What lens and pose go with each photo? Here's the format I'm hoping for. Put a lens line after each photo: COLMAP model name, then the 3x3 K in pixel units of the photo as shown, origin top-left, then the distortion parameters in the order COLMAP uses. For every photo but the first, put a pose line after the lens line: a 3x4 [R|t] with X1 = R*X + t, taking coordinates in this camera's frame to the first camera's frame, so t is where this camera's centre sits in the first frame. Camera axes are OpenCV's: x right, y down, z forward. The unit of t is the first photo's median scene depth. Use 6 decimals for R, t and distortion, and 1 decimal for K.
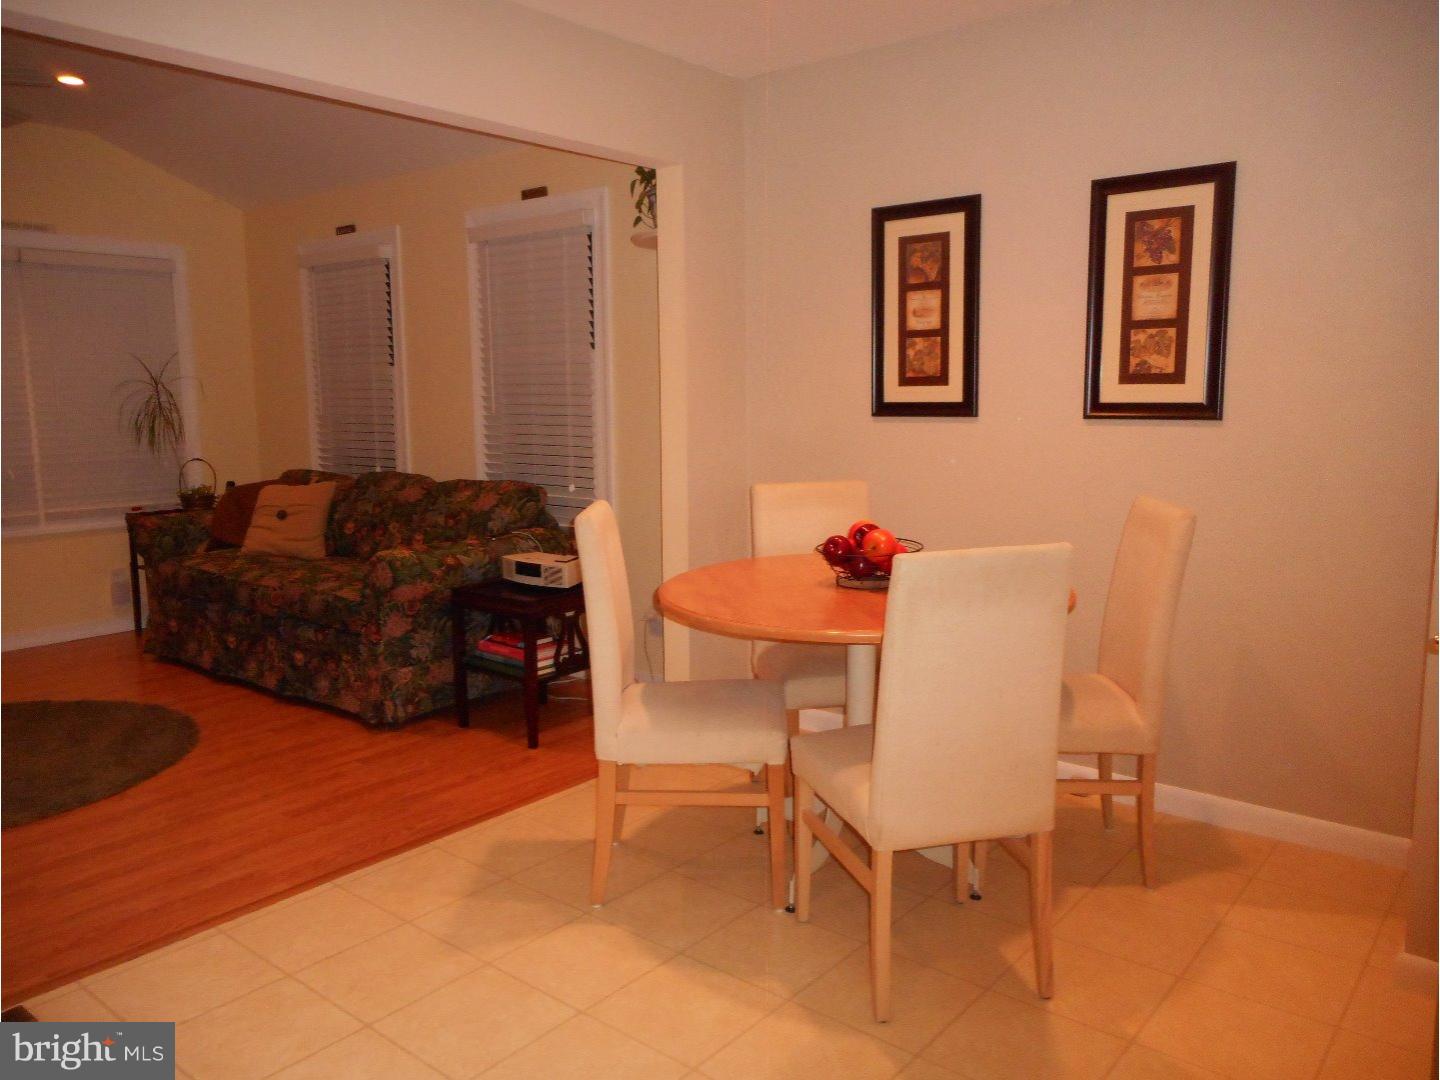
lens RADIAL K [[1087.4, 0, 716.1], [0, 1087.4, 539.7], [0, 0, 1]] dist [0.002941, 0.009421]
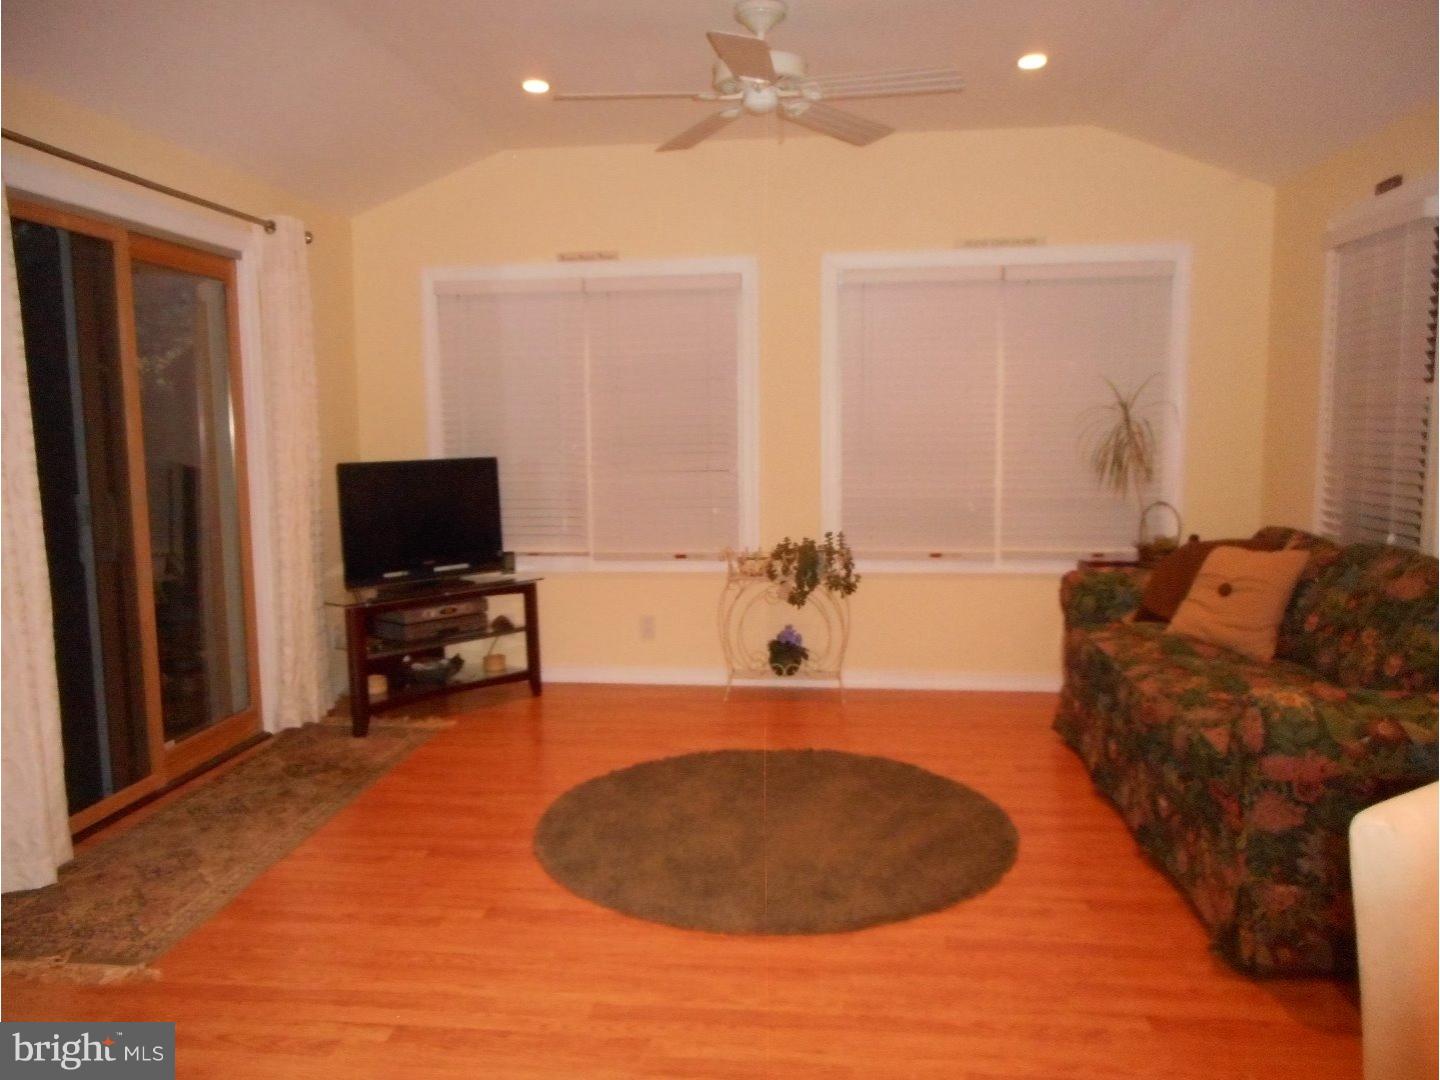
lens RADIAL K [[1087.4, 0, 716.1], [0, 1087.4, 539.7], [0, 0, 1]] dist [0.002941, 0.009421]
pose [[0.546468, 0.097733, -0.831758, 0.025101], [-0.114157, 0.992590, 0.041629, -0.062194], [0.829663, 0.072202, 0.553576, 0.402190]]
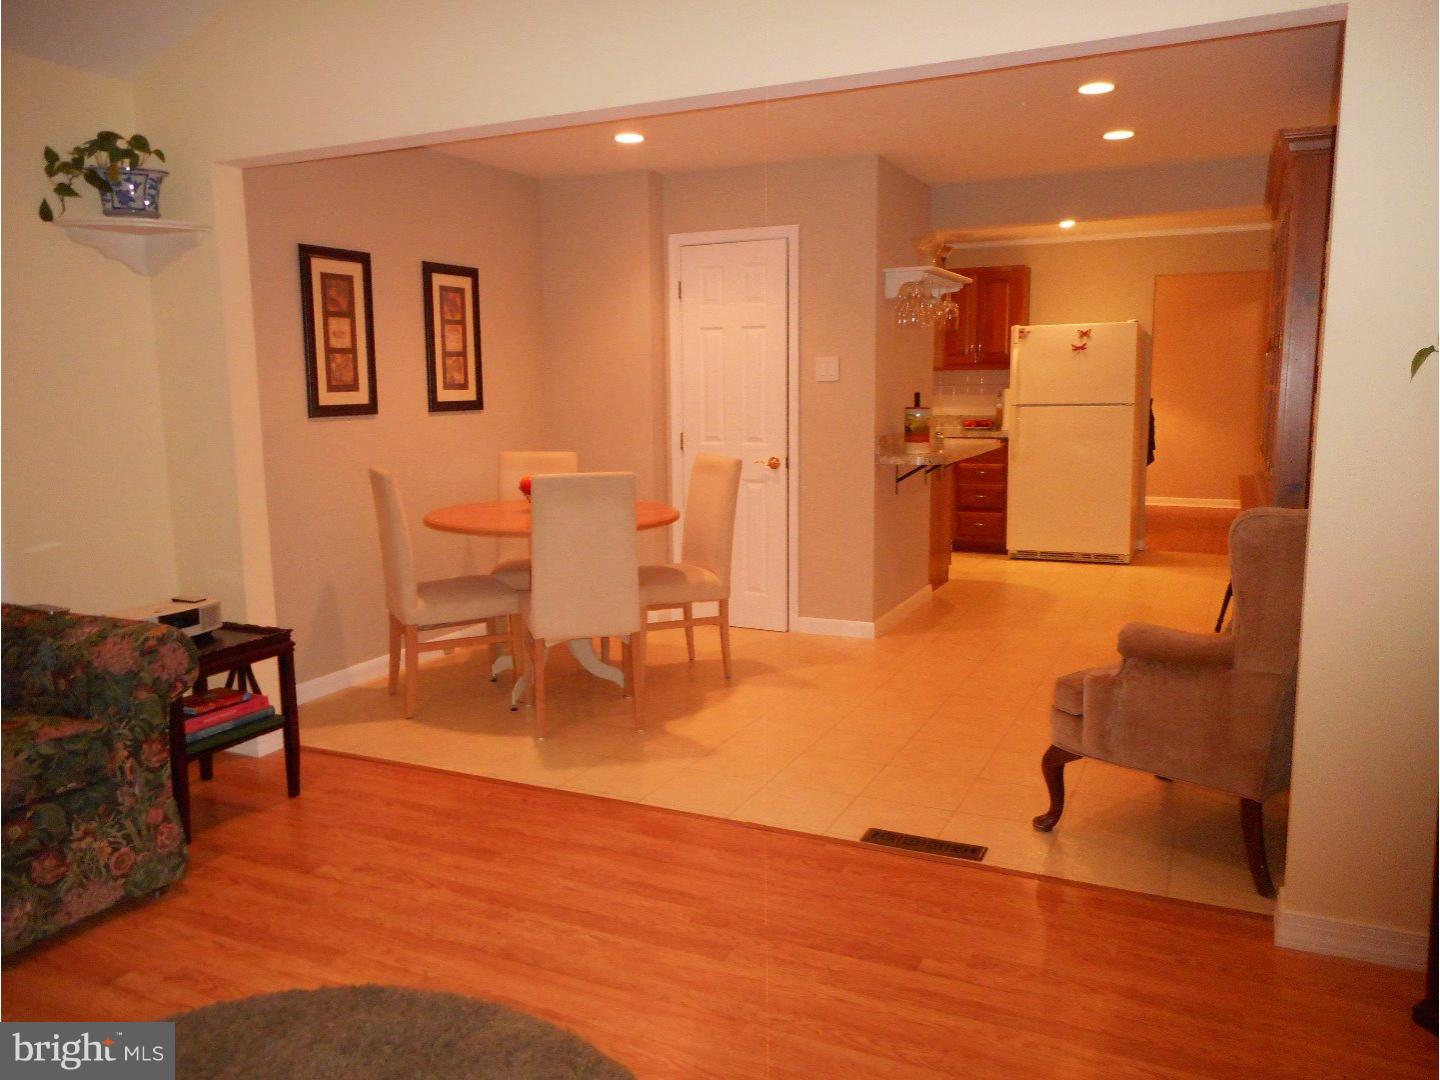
lens RADIAL K [[1087.4, 0, 716.1], [0, 1087.4, 539.7], [0, 0, 1]] dist [0.002941, 0.009421]
pose [[-0.240287, -0.124776, 0.962649, -1.041393], [0.153146, 0.974411, 0.164527, -0.102472], [-0.958545, 0.186960, -0.215029, 0.789459]]
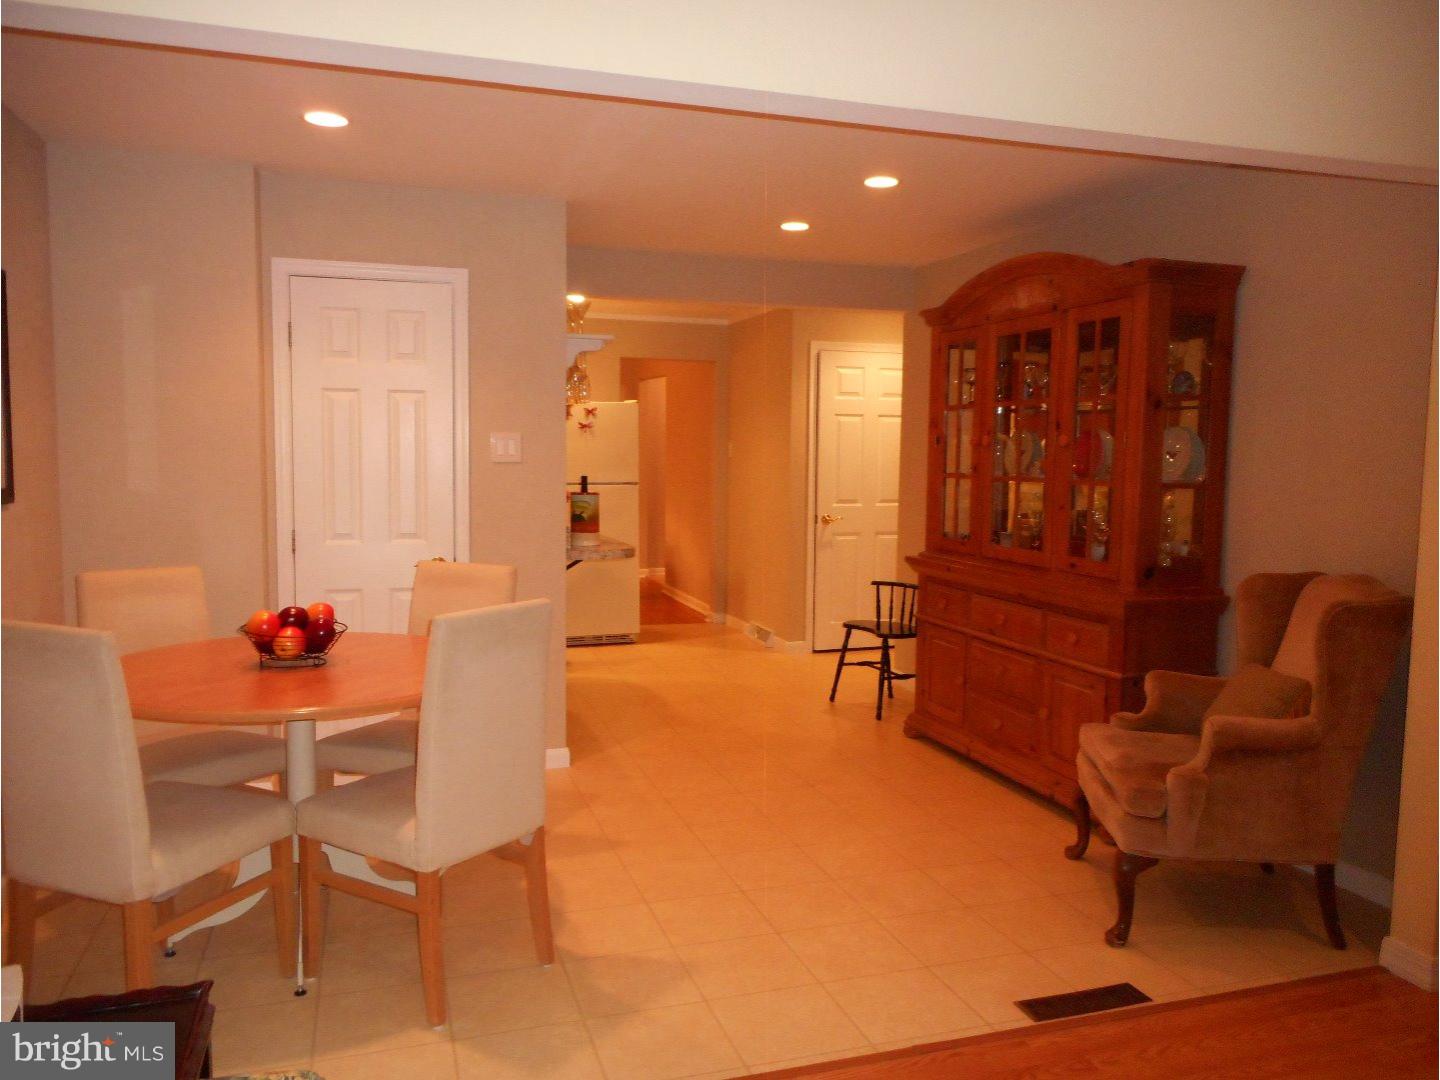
lens RADIAL K [[1087.4, 0, 716.1], [0, 1087.4, 539.7], [0, 0, 1]] dist [0.002941, 0.009421]
pose [[-0.838650, -0.040556, 0.543159, -0.540019], [0.079747, 0.977335, 0.196106, -0.173308], [-0.538802, 0.207779, -0.816407, 1.131091]]
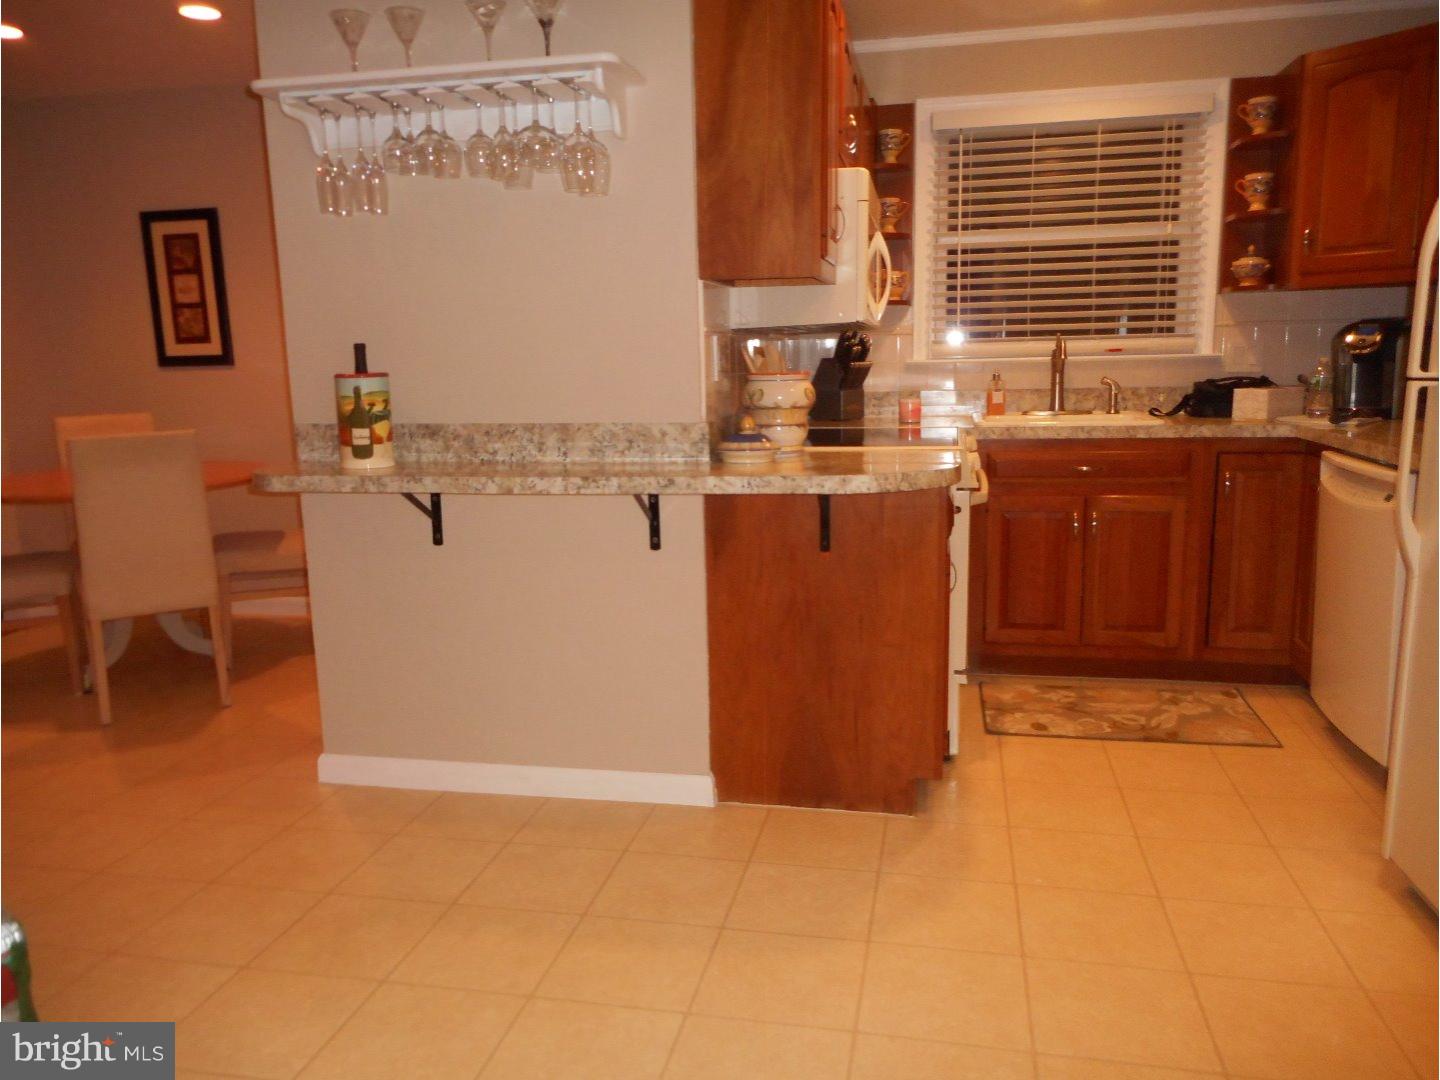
lens RADIAL K [[1087.4, 0, 716.1], [0, 1087.4, 539.7], [0, 0, 1]] dist [0.002941, 0.009421]
pose [[0.884695, -0.088364, 0.457719, 0.109027], [0.078045, 0.996088, 0.041451, 0.090923], [-0.459591, -0.000948, 0.888130, -0.480497]]
